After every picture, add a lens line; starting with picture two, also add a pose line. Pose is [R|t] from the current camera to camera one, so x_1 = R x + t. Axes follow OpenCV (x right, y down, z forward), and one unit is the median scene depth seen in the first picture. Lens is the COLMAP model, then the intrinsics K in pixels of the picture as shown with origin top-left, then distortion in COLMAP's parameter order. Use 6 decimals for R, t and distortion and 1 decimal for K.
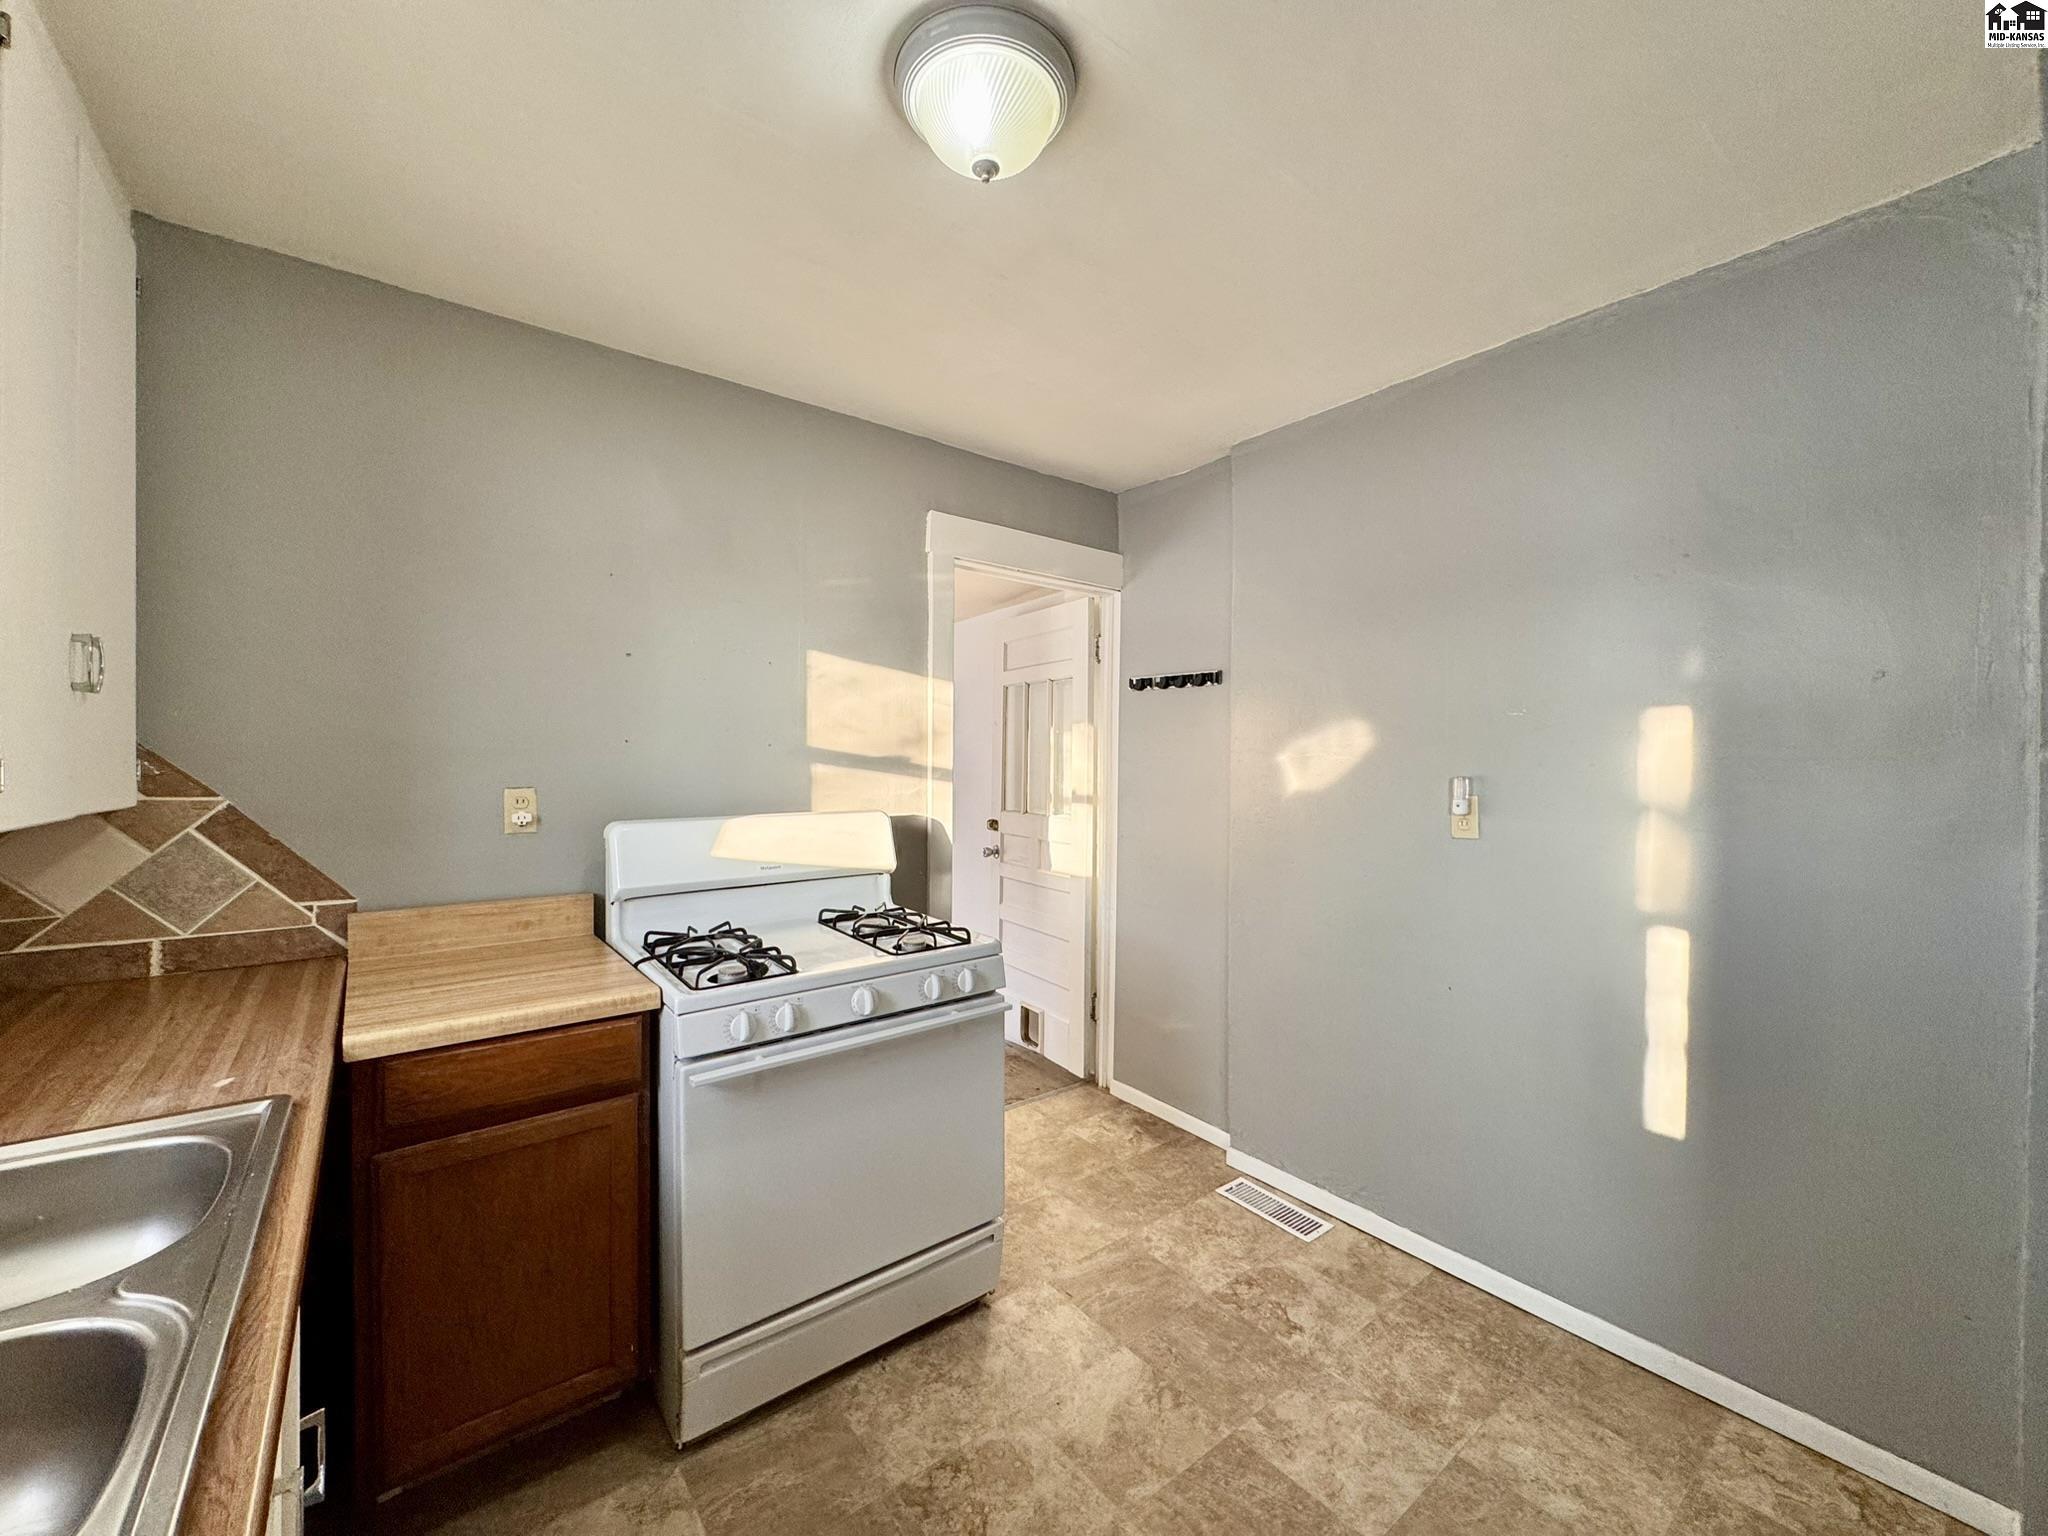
lens RADIAL K [[817.8, 0, 1013.7], [0, 817.8, 772.5], [0, 0, 1]] dist [-0.001868, 0.000241]
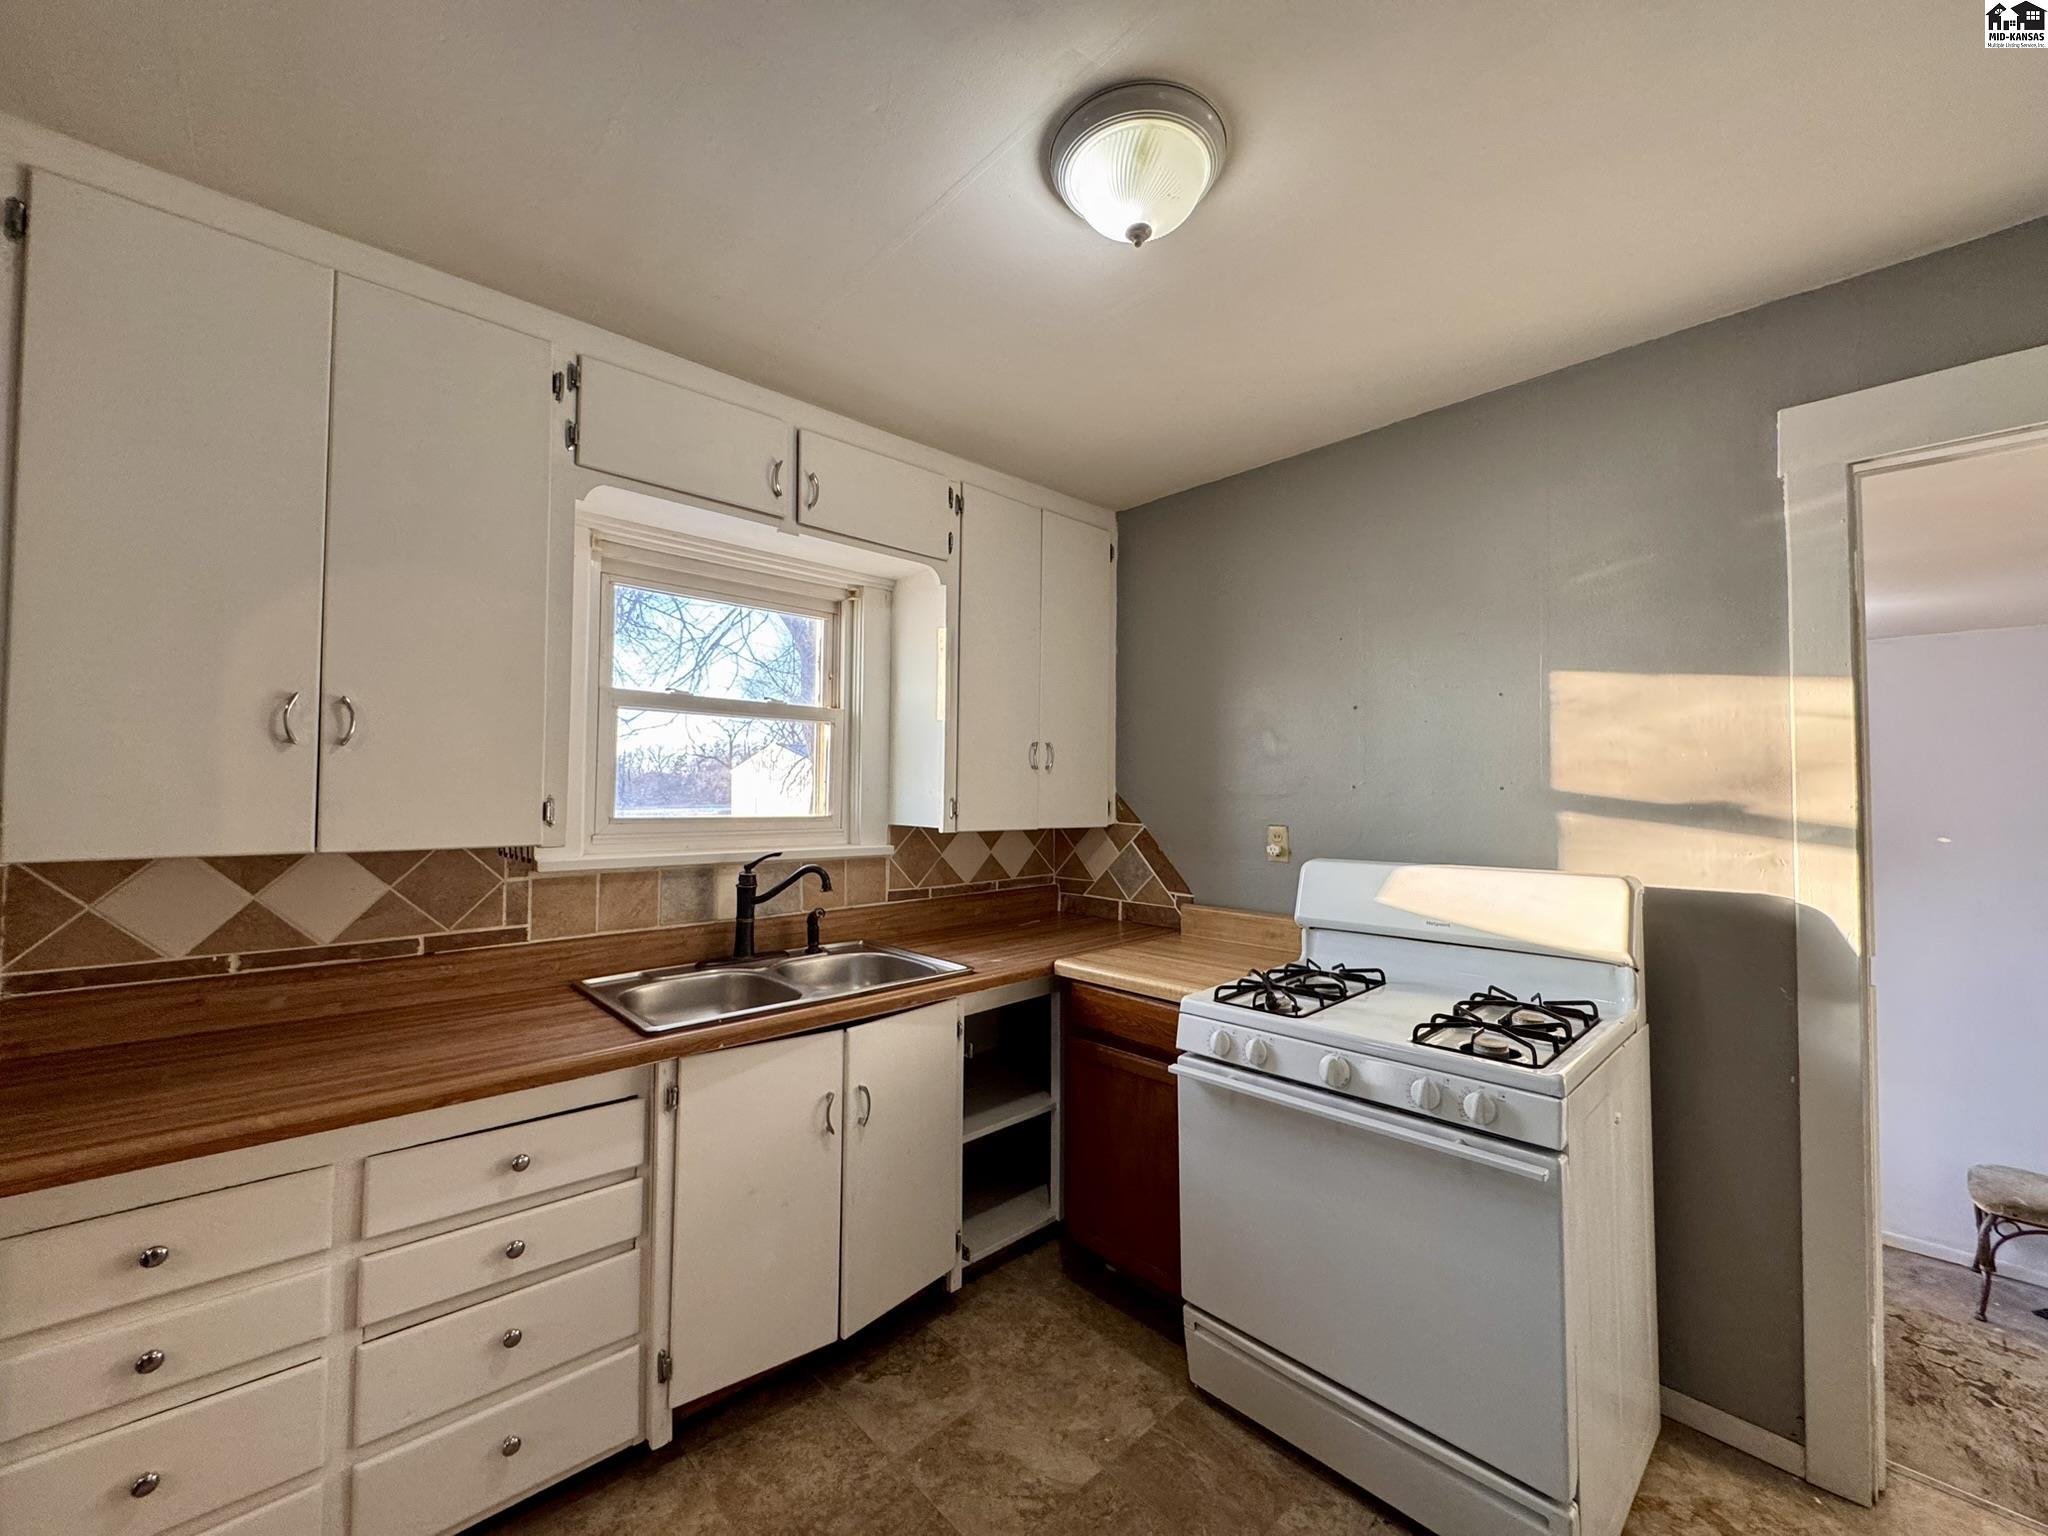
lens RADIAL K [[817.8, 0, 1003.2], [0, 817.8, 765.5], [0, 0, 1]] dist [-0.001868, 0.000241]
pose [[0.084717, -0.039897, -0.995606, 0.658724], [-0.024122, 0.998823, -0.042079, -0.011131], [0.996113, 0.027581, 0.083655, 0.508224]]
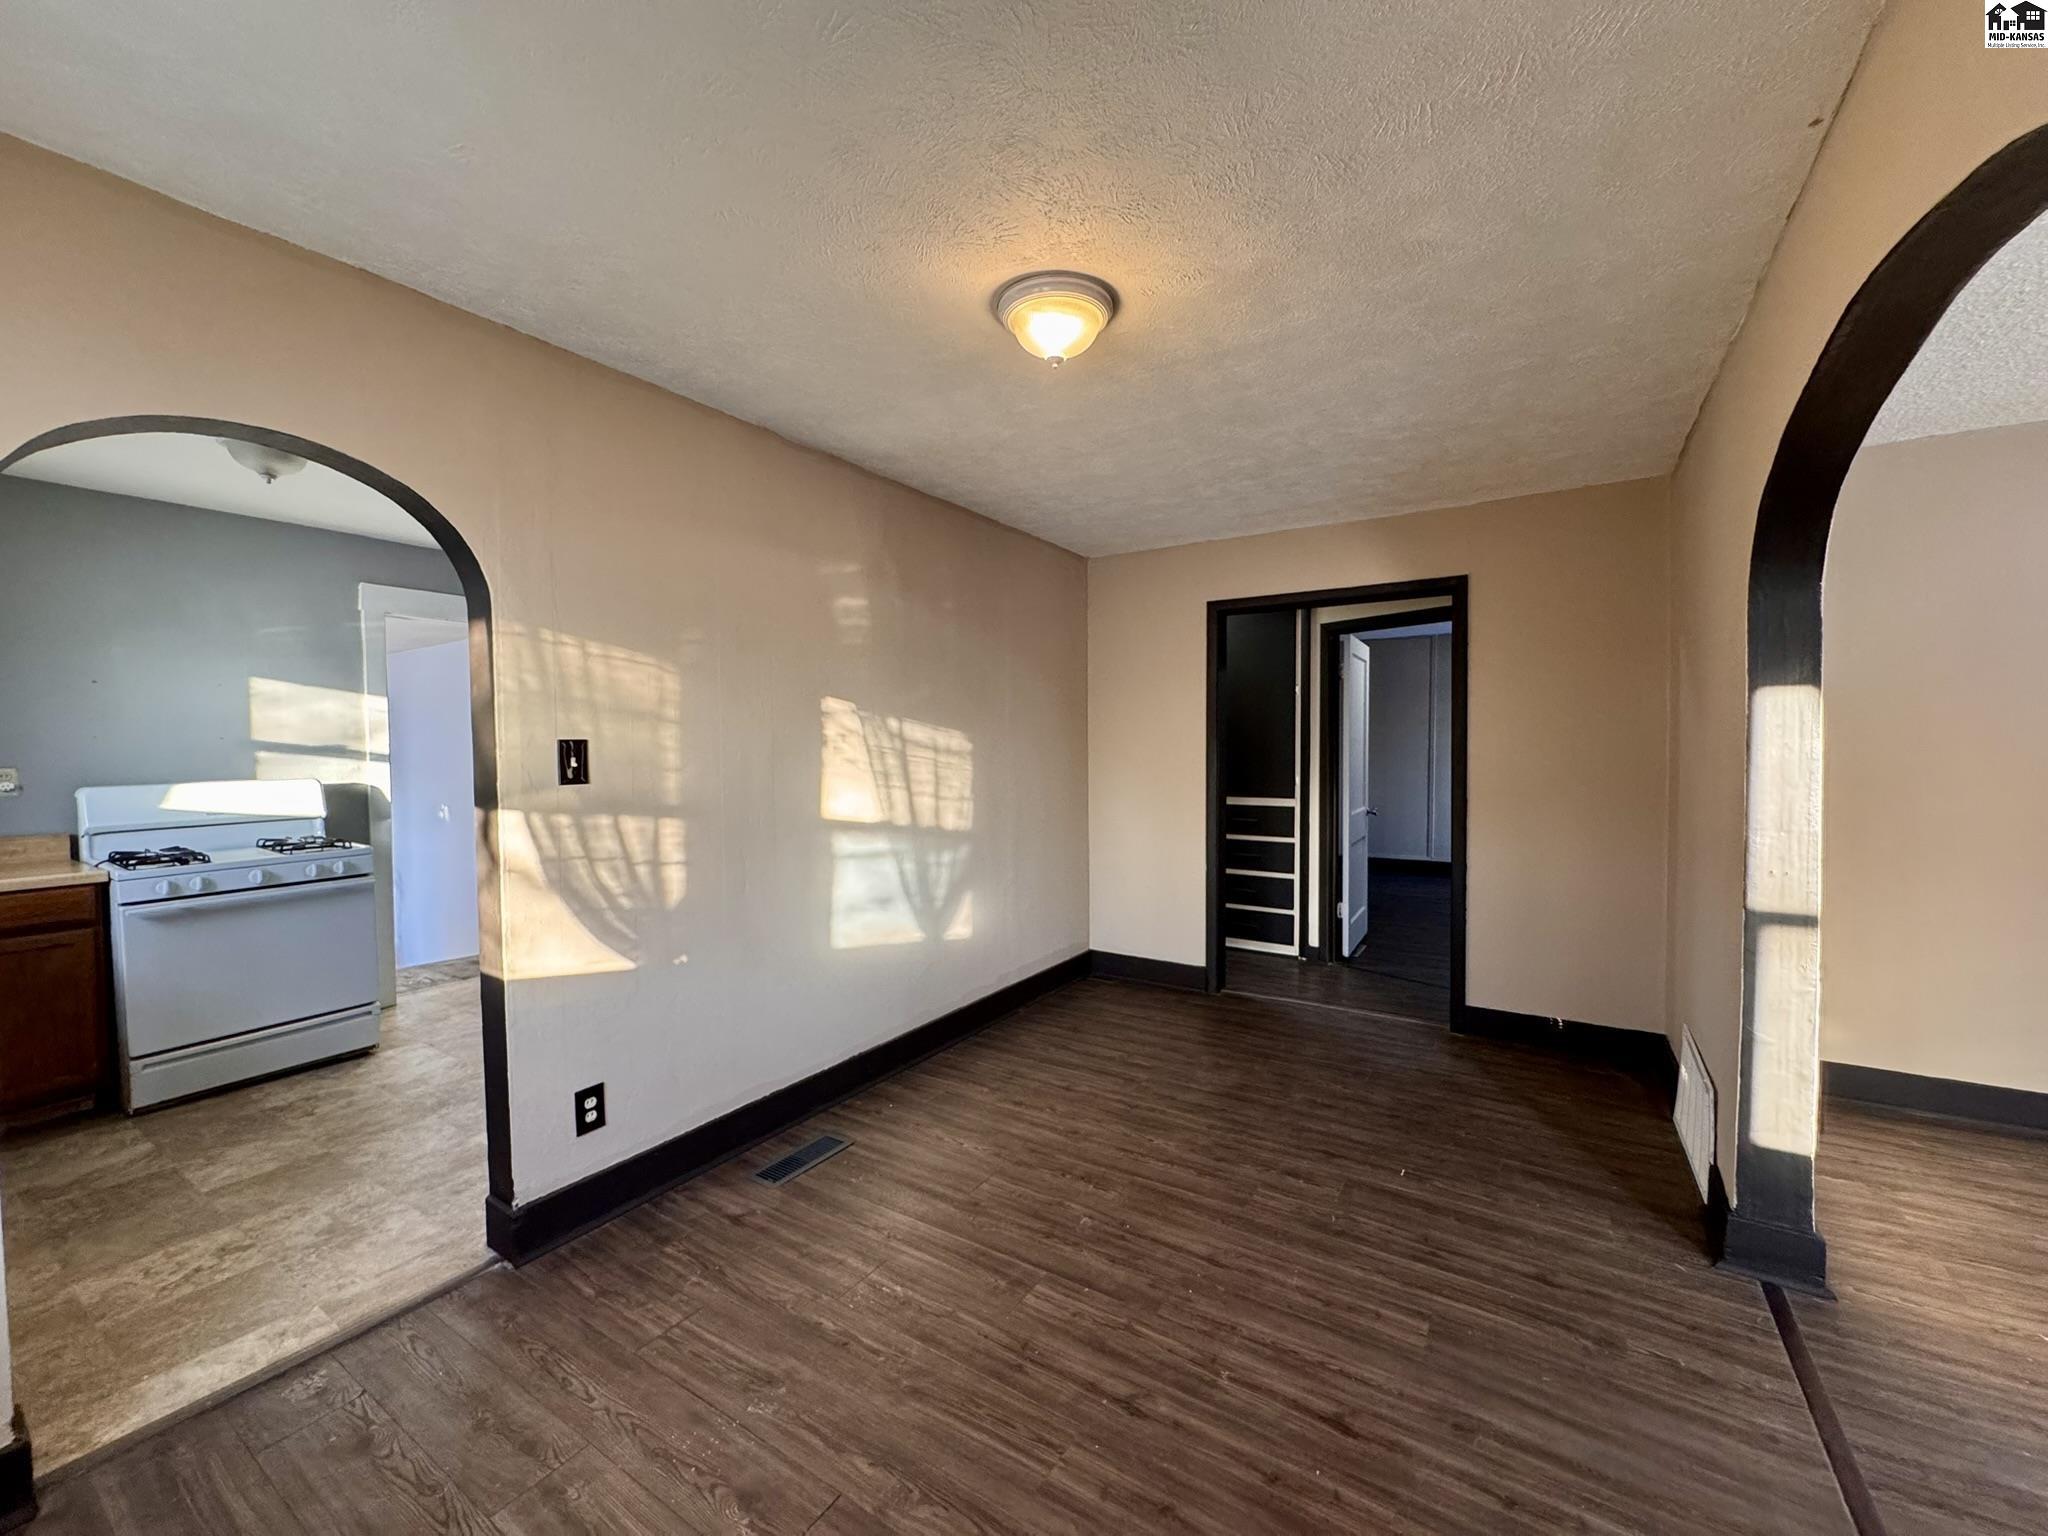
lens RADIAL K [[817.8, 0, 1016.9], [0, 817.8, 776.8], [0, 0, 1]] dist [-0.001868, 0.000241]
pose [[0.943306, -0.026522, 0.330863, 0.911017], [0.021027, 0.999575, 0.020177, 0.056632], [-0.331257, -0.012076, 0.943463, -1.434935]]
